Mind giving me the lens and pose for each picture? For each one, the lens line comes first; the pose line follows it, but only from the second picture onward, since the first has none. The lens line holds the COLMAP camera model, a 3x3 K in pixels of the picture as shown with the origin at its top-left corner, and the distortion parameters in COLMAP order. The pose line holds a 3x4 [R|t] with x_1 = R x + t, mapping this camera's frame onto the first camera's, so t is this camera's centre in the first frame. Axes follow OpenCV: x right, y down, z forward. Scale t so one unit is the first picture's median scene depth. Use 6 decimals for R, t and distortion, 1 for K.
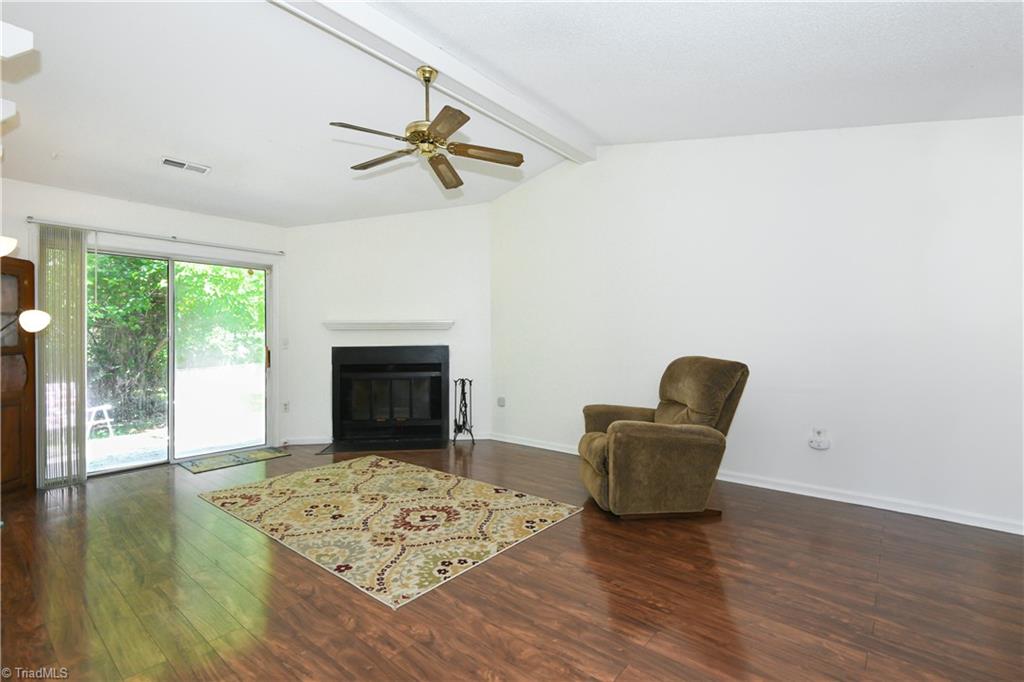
lens RADIAL K [[473.0, 0, 477.0], [0, 473.0, 340.7], [0, 0, 1]] dist [0.020583, 0.000096]
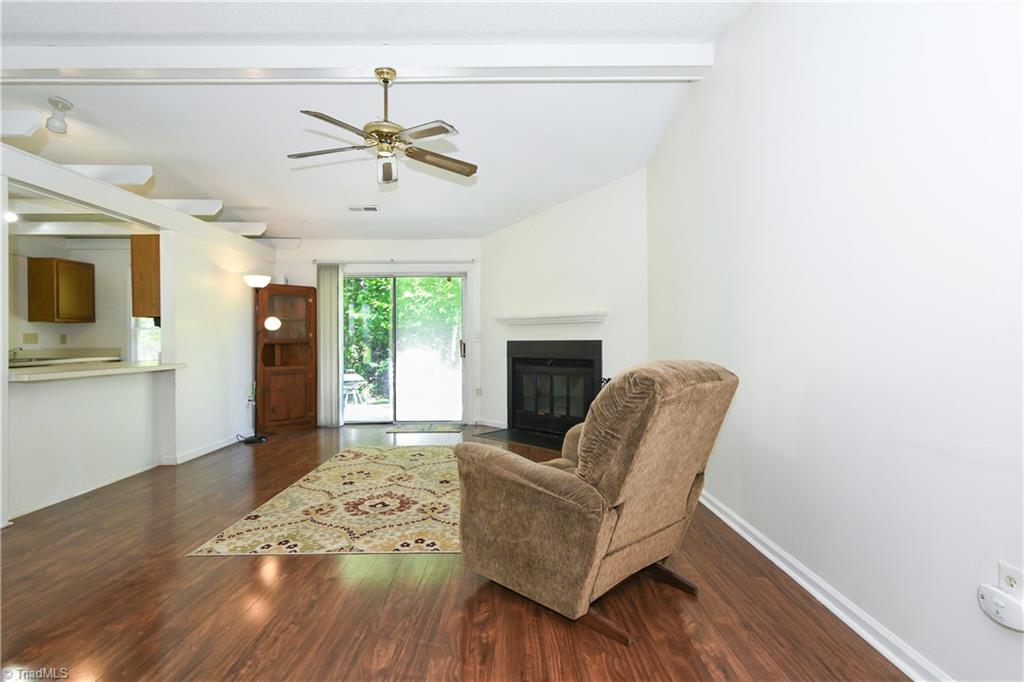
lens RADIAL K [[449.4, 0, 509.6], [0, 449.4, 337.2], [0, 0, 1]] dist [0.014519, -0.000261]
pose [[0.675269, 0.000946, -0.737571, 0.775463], [0.001481, 0.999995, 0.002639, 0.004503], [0.737570, -0.002874, 0.675264, 0.520121]]
